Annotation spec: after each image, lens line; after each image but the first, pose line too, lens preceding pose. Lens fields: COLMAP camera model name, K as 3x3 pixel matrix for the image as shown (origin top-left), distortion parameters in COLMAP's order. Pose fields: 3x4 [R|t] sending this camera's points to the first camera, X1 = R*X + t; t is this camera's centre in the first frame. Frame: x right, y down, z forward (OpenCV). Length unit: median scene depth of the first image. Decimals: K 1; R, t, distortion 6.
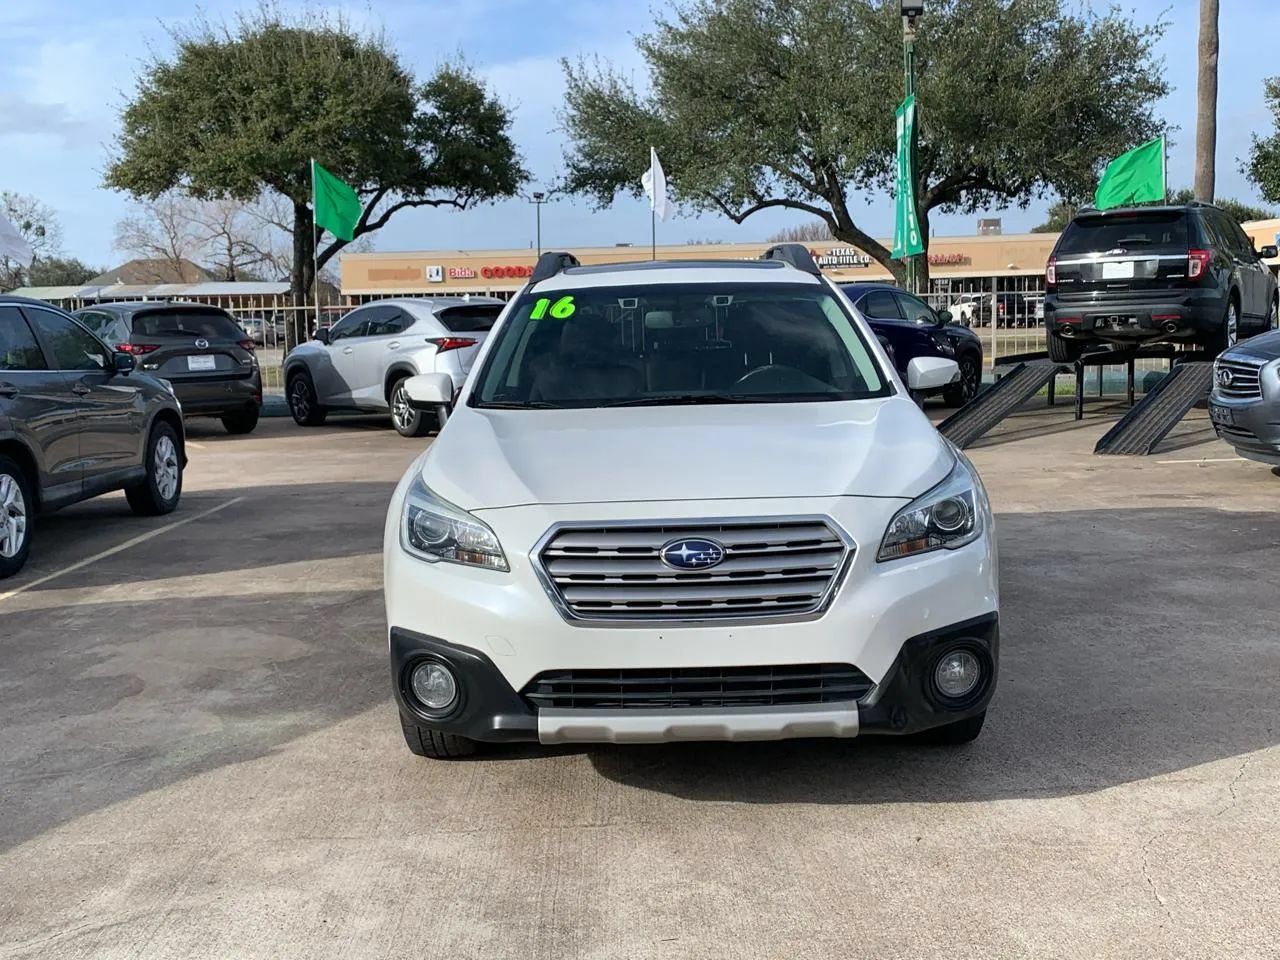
lens RADIAL K [[1481.9, 0, 637.7], [0, 1481.9, 459.2], [0, 0, 1]] dist [0.166874, -0.460600]
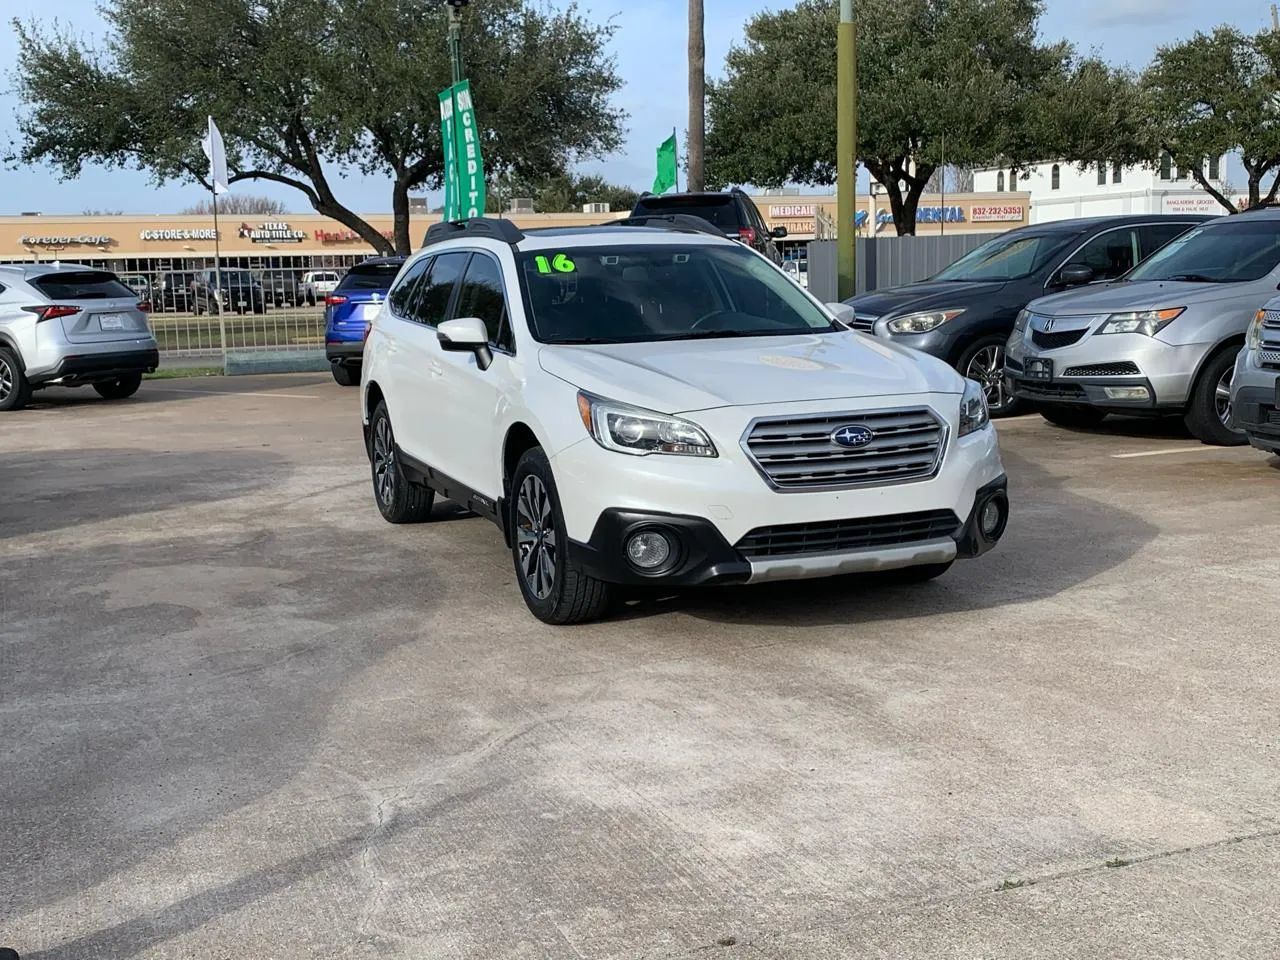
lens RADIAL K [[1474.0, 0, 635.3], [0, 1474.0, 449.1], [0, 0, 1]] dist [0.227030, -0.787308]
pose [[0.924109, -0.042873, 0.379716, -0.558552], [0.039479, 0.999080, 0.016725, 0.037182], [-0.380084, -0.000465, 0.924952, -0.163365]]
